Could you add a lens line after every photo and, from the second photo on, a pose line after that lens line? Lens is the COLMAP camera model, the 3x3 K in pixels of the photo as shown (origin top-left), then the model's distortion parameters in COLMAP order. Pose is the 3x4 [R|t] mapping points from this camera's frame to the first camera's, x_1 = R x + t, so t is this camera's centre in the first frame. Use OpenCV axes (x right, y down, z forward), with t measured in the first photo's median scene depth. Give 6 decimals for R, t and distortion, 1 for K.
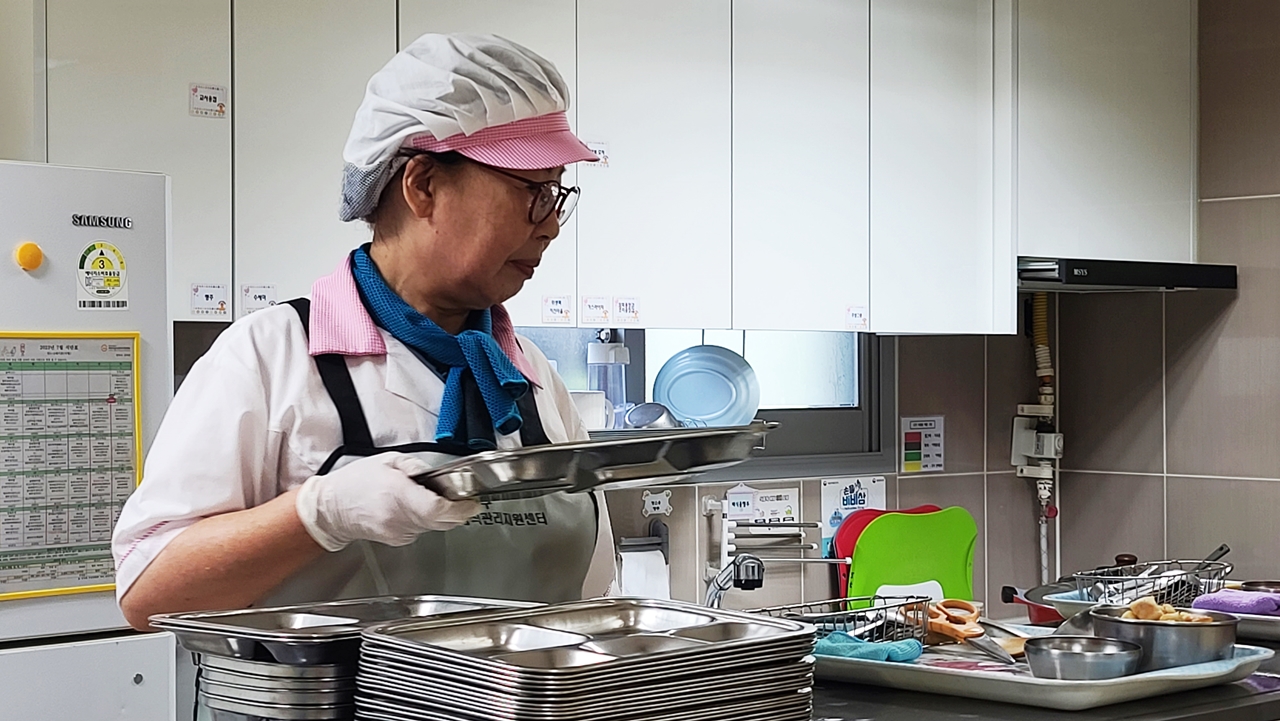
lens RADIAL K [[2312.2, 0, 640.0], [0, 2312.2, 360.5], [0, 0, 1]] dist [-0.001848, 0.160617]
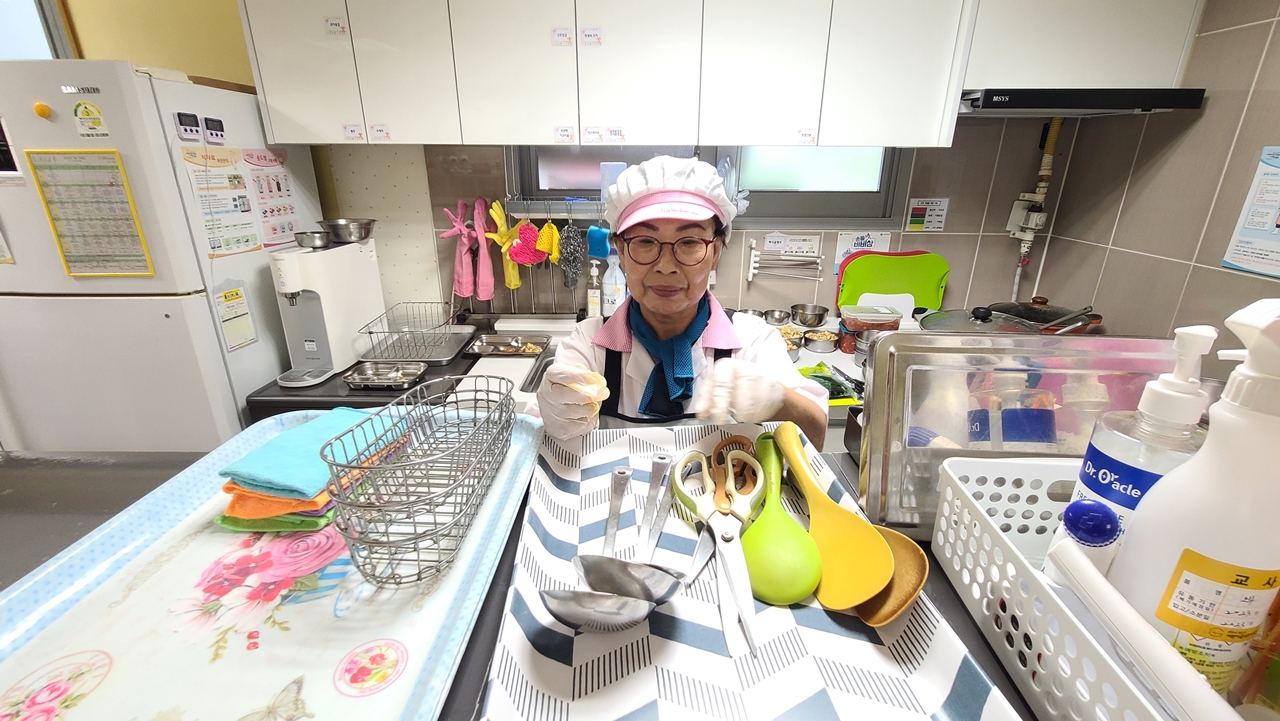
lens RADIAL K [[555.1, 0, 640.0], [0, 555.1, 360.5], [0, 0, 1]] dist [-0.001429, -0.000621]
pose [[0.716766, 0.245271, -0.652754, 0.301205], [-0.003780, 0.937451, 0.348096, -0.006369], [0.697303, -0.247036, 0.672860, 0.609478]]
